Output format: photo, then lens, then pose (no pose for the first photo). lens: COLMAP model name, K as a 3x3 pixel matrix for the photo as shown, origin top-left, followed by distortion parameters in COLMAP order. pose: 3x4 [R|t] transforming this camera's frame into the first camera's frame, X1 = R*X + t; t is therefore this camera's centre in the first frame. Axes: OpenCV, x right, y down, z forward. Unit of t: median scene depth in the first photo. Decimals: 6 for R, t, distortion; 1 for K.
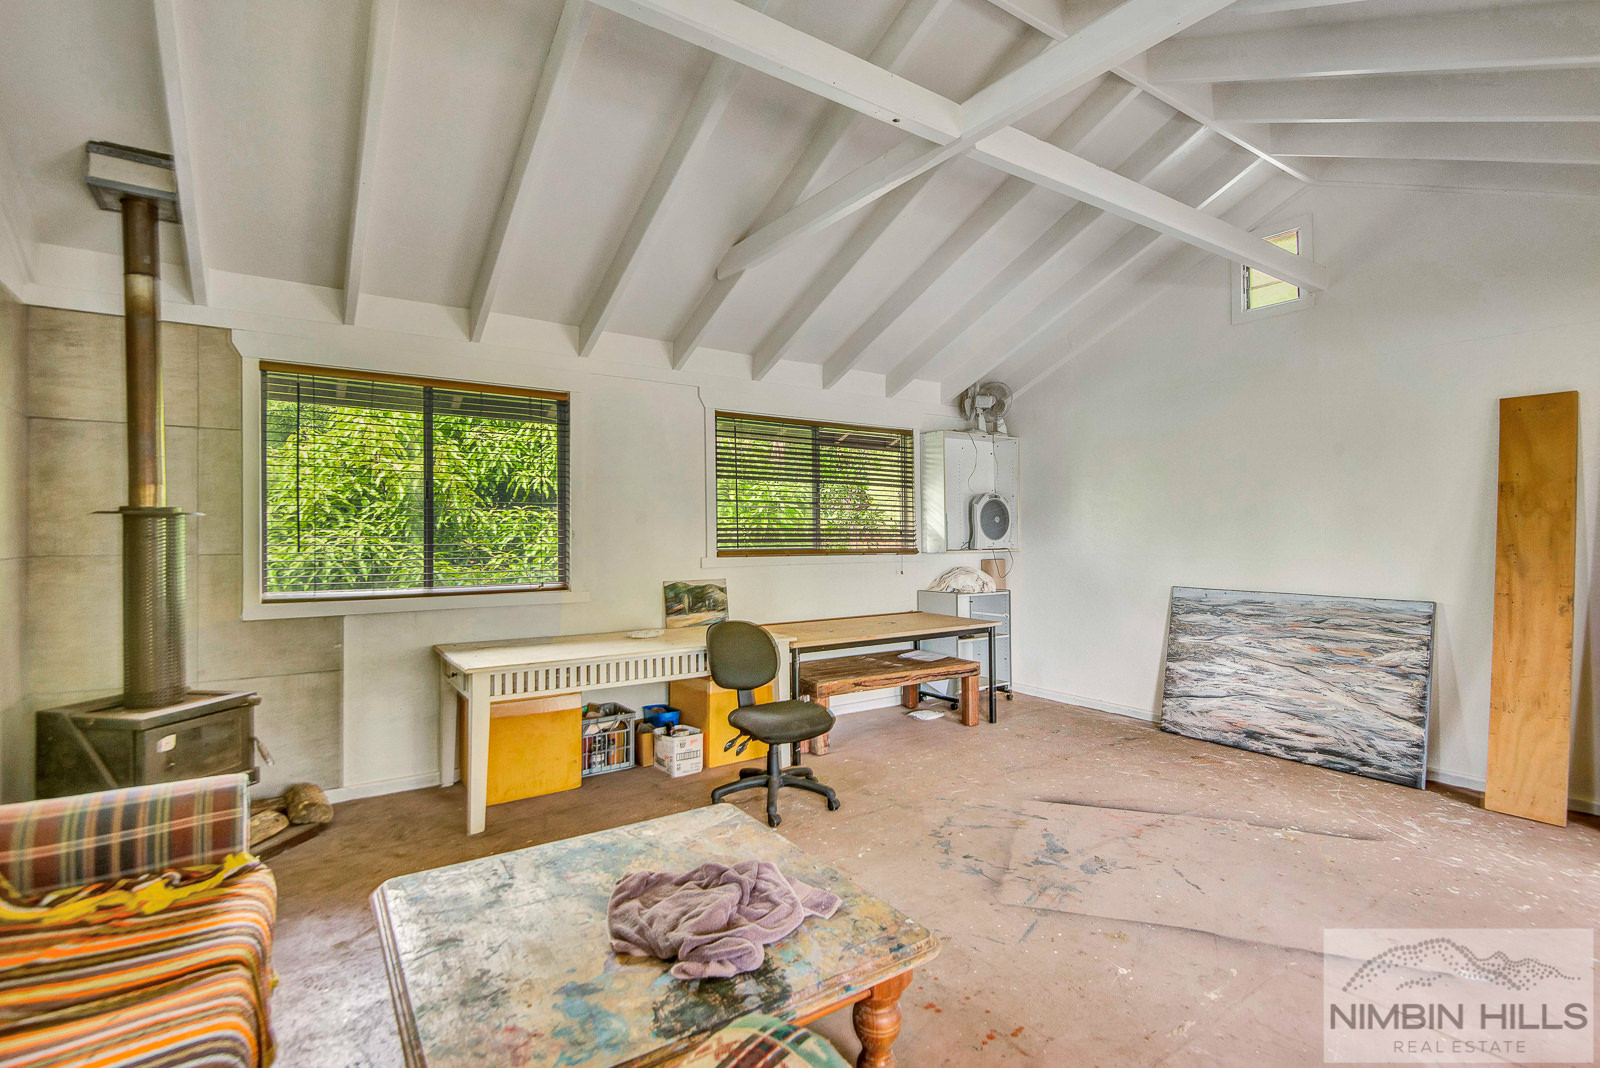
lens RADIAL K [[759.7, 0, 814.5], [0, 759.7, 521.8], [0, 0, 1]] dist [0.000163, -0.014343]
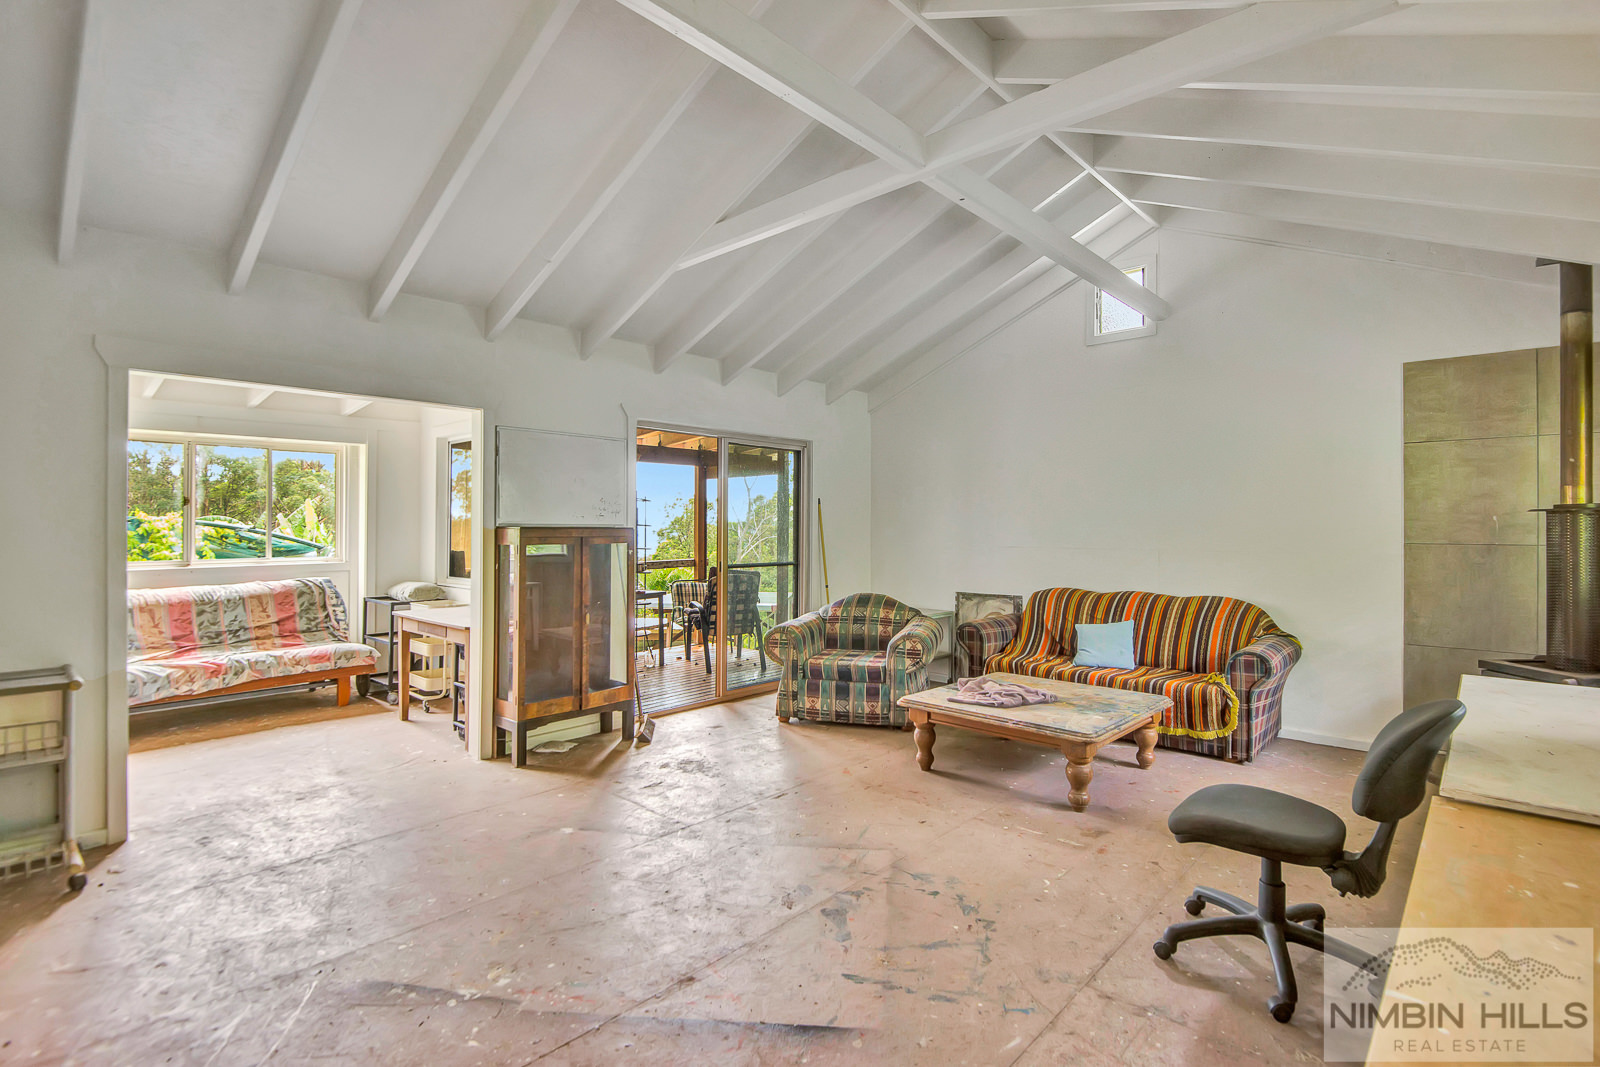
lens RADIAL K [[755.2, 0, 823.7], [0, 755.2, 500.4], [0, 0, 1]] dist [0.001511, -0.014091]
pose [[-0.972703, -0.008028, -0.231916, 0.387929], [0.002560, 0.998969, -0.045316, 0.019713], [0.232040, -0.044673, -0.971680, 1.341680]]
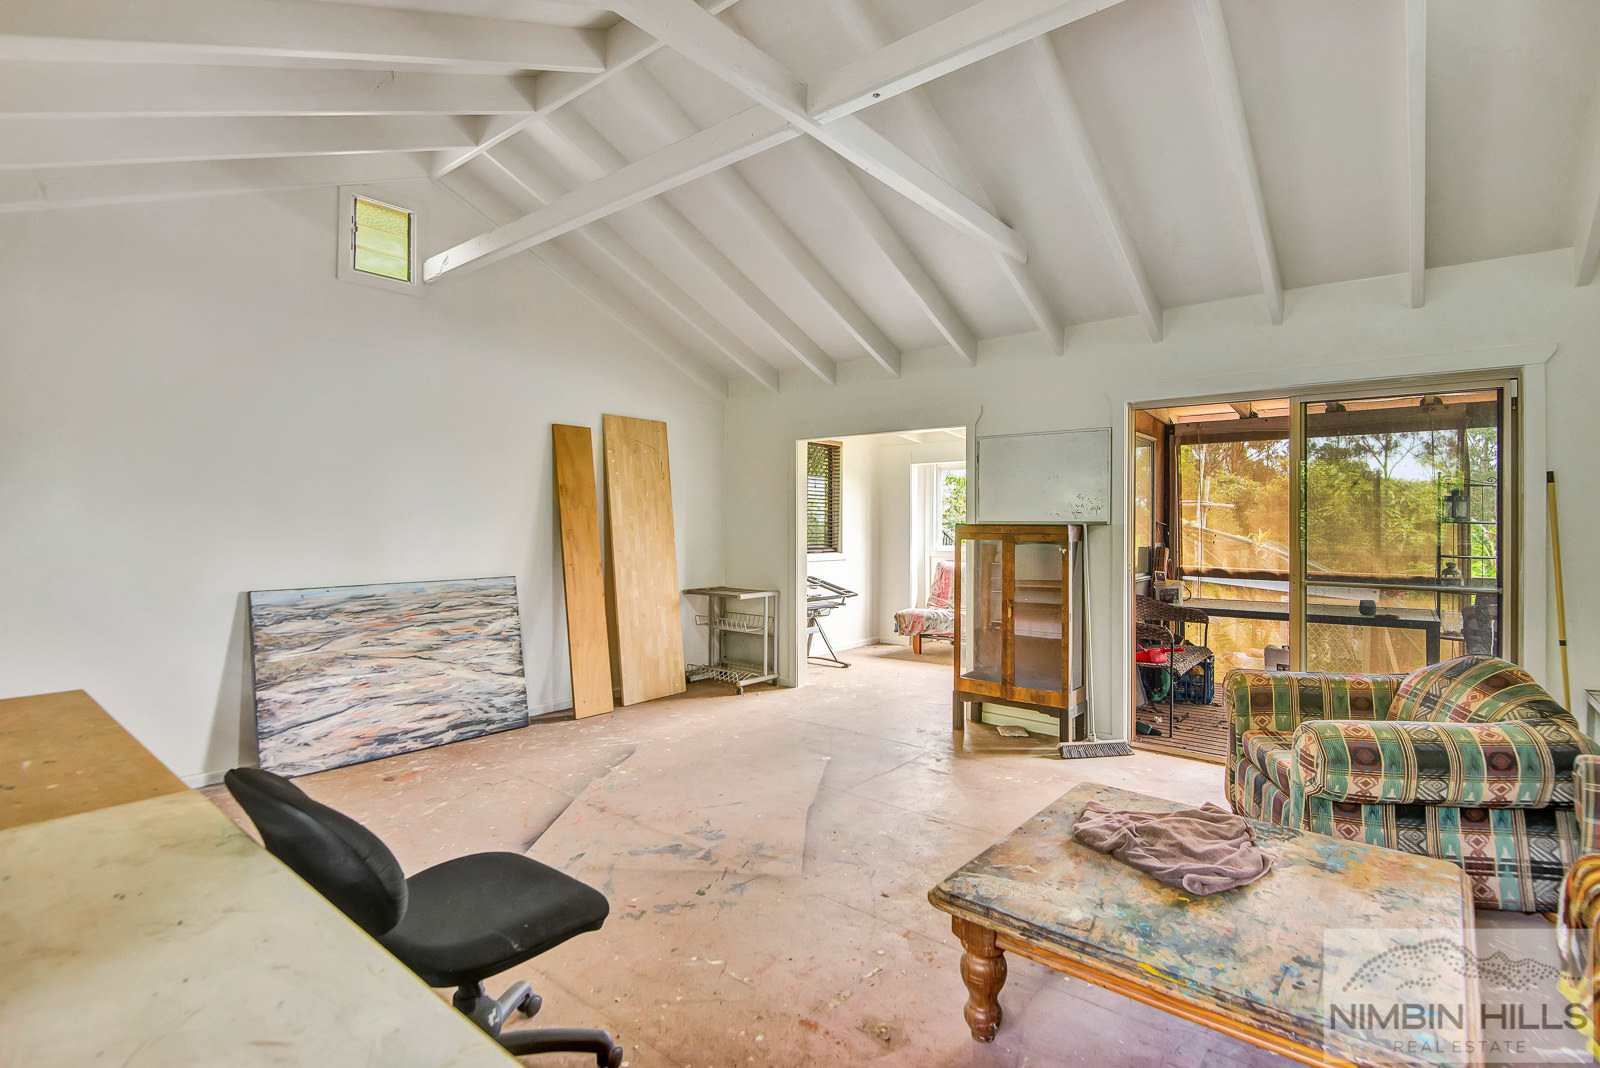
lens RADIAL K [[759.7, 0, 814.5], [0, 759.7, 521.8], [0, 0, 1]] dist [0.000163, -0.014343]
pose [[-0.279986, -0.000387, 0.960004, -0.488716], [-0.015061, 0.999879, -0.003990, 0.013214], [-0.959886, -0.015576, -0.279958, 0.821273]]
